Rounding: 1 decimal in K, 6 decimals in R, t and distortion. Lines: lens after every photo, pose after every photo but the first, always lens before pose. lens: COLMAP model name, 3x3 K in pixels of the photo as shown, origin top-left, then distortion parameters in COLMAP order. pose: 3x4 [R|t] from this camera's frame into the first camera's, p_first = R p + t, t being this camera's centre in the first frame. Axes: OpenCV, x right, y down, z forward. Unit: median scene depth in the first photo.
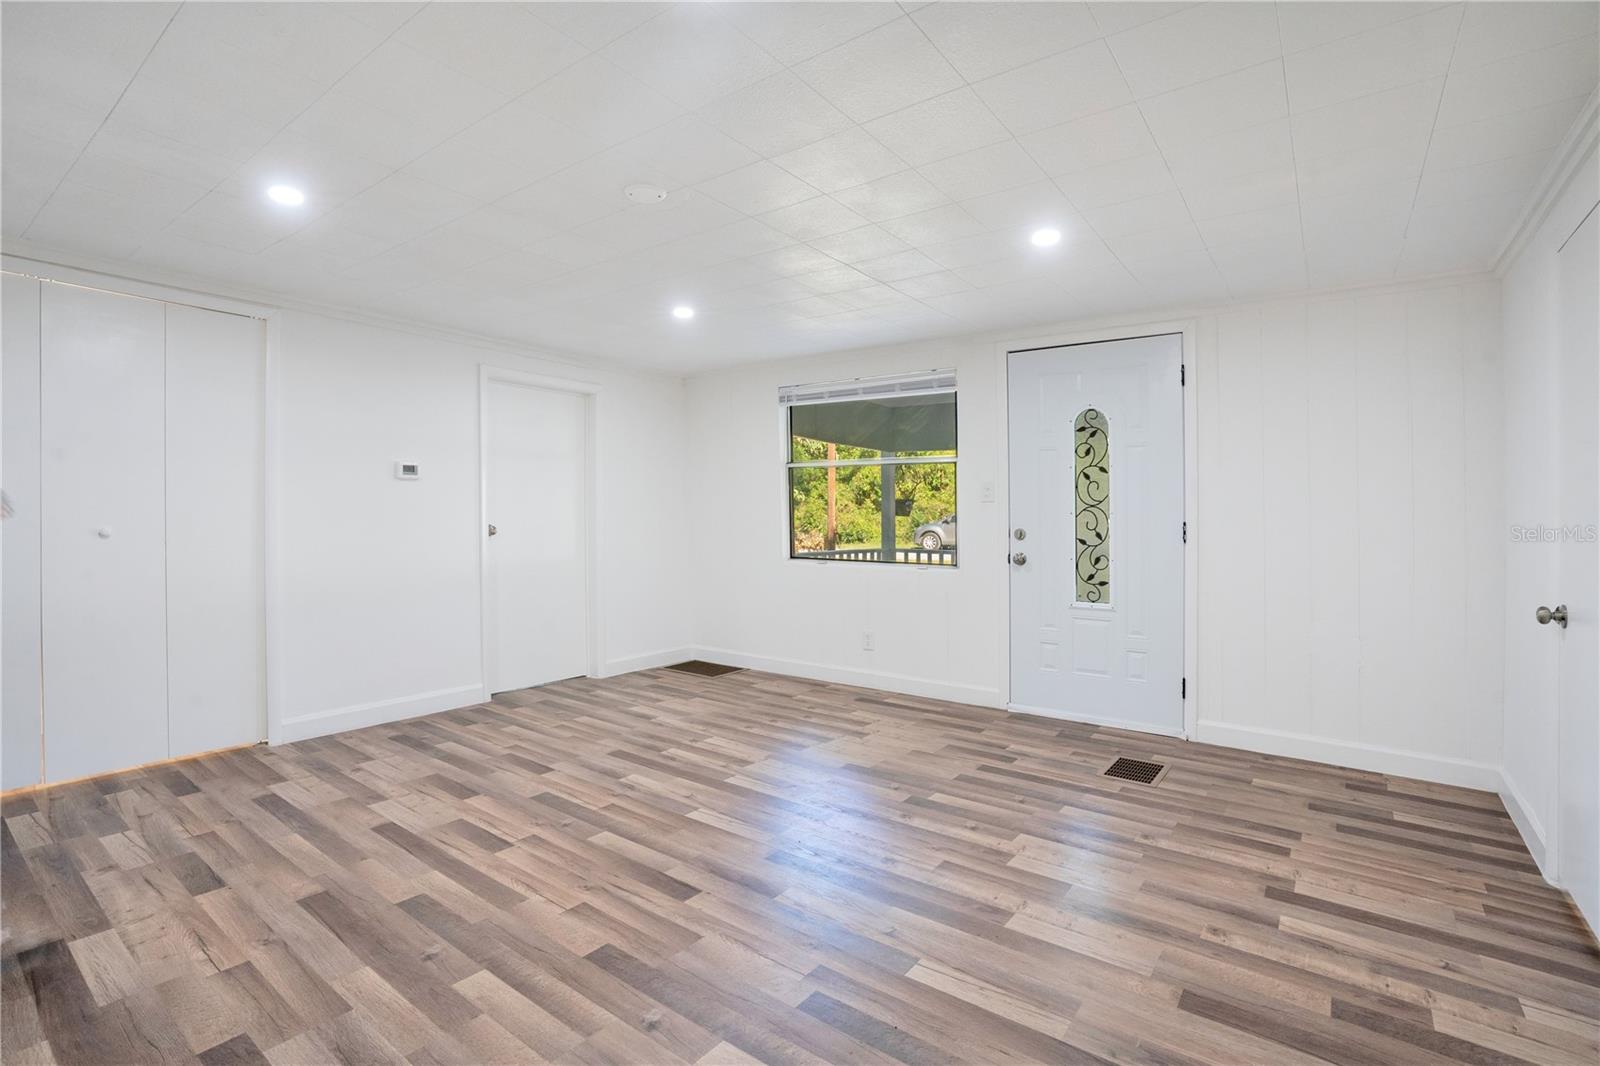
lens RADIAL K [[751.4, 0, 800.0], [0, 751.4, 521.5], [0, 0, 1]] dist [-0.056977, 0.020185]
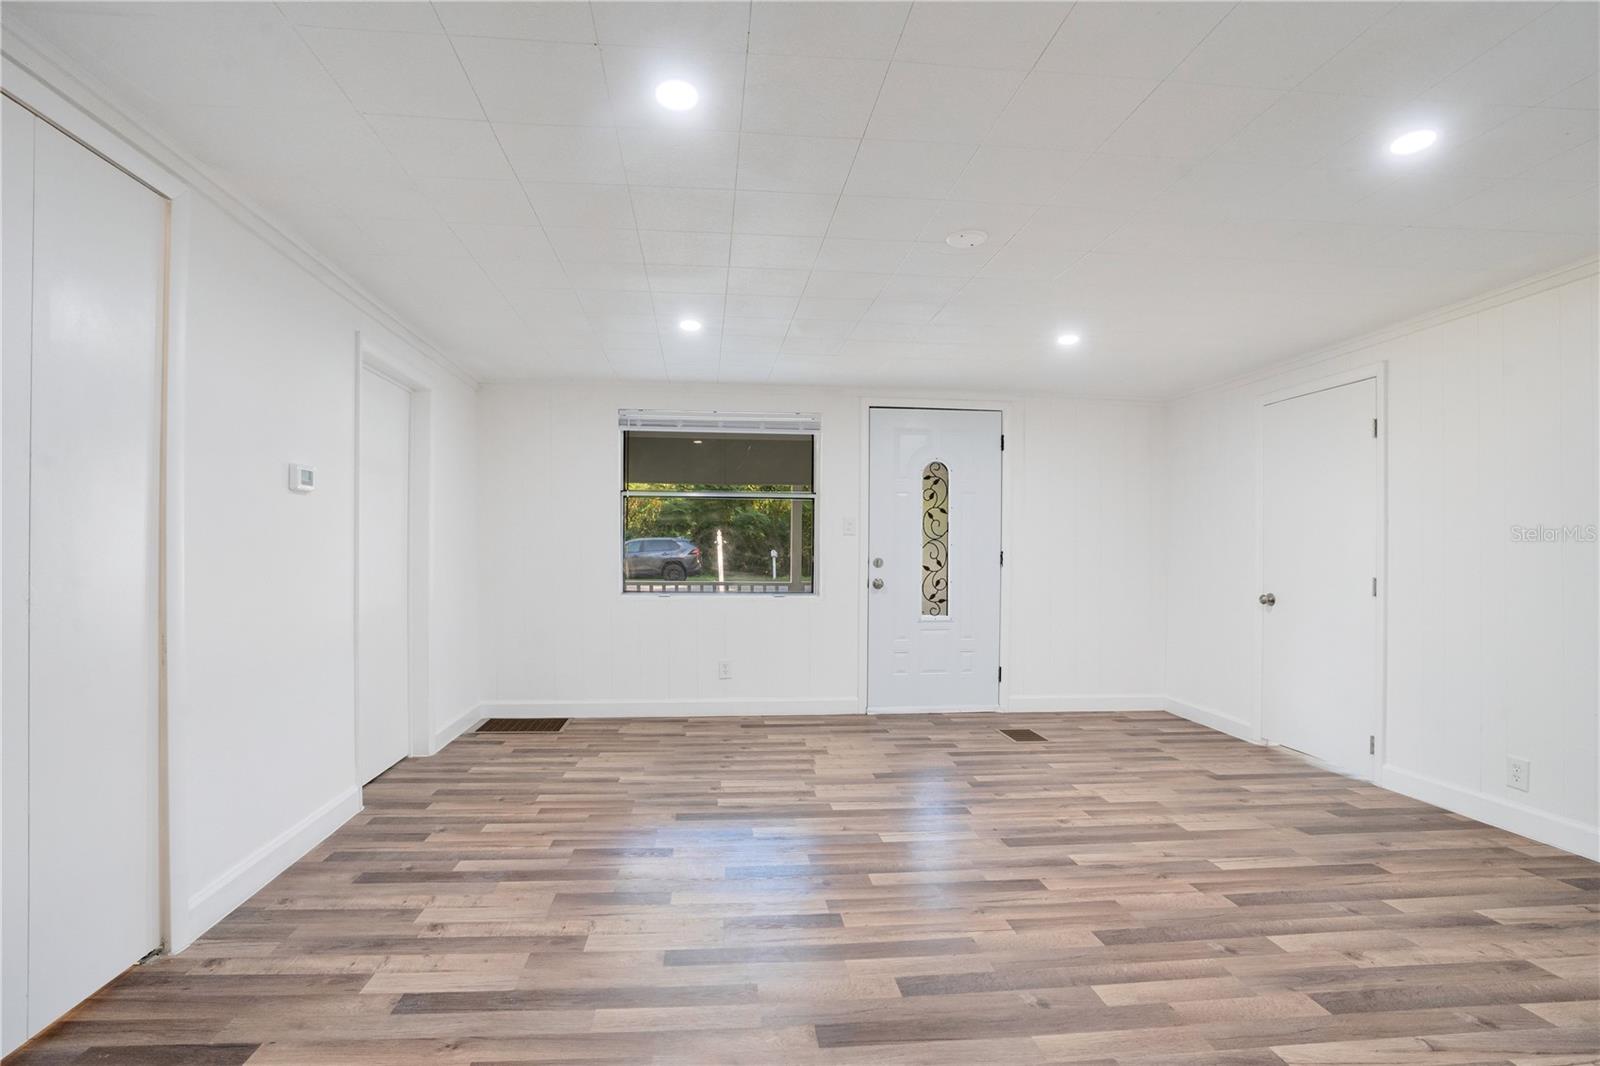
lens RADIAL K [[746.5, 0, 770.3], [0, 746.5, 569.0], [0, 0, 1]] dist [-0.042396, 0.000600]
pose [[0.749423, -0.018974, 0.661819, -0.822398], [0.008227, 0.999779, 0.019348, 0.003036], [-0.662040, -0.009055, 0.749414, 0.308562]]
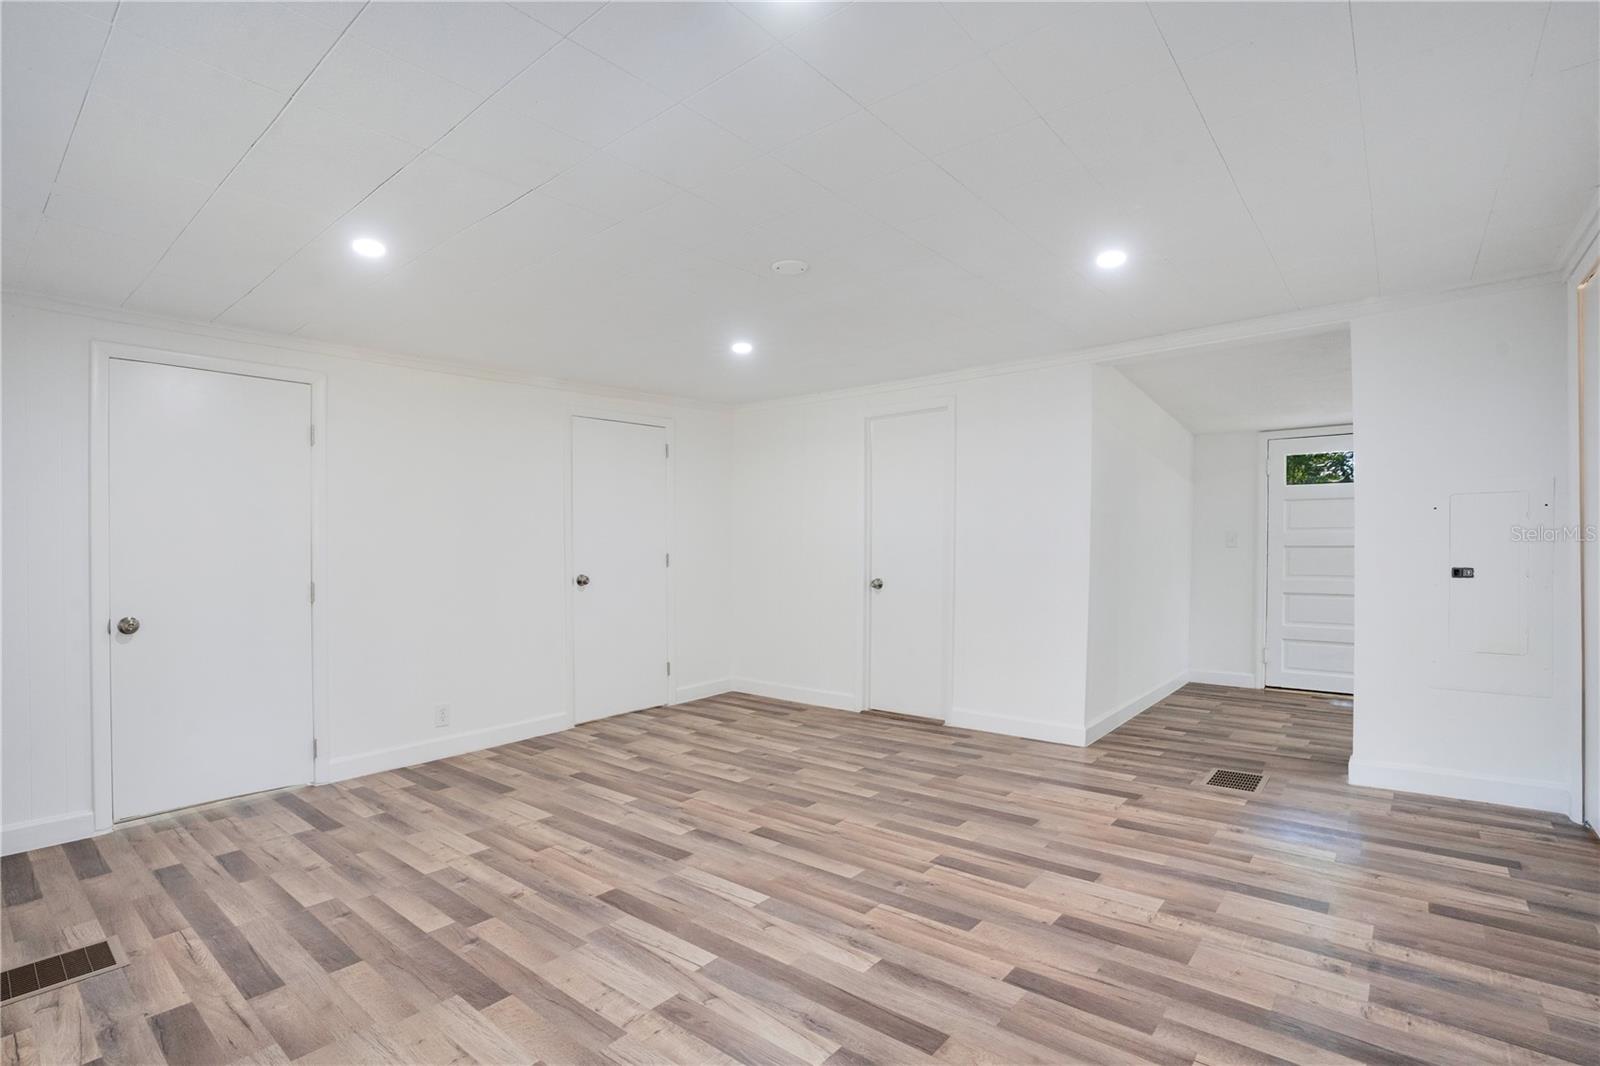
lens RADIAL K [[751.4, 0, 800.0], [0, 751.4, 521.5], [0, 0, 1]] dist [-0.056977, 0.020185]
pose [[-0.998396, 0.011987, 0.055329, -0.213427], [0.010604, 0.999626, -0.025219, -0.011770], [-0.055611, -0.024592, -0.998150, 1.641153]]
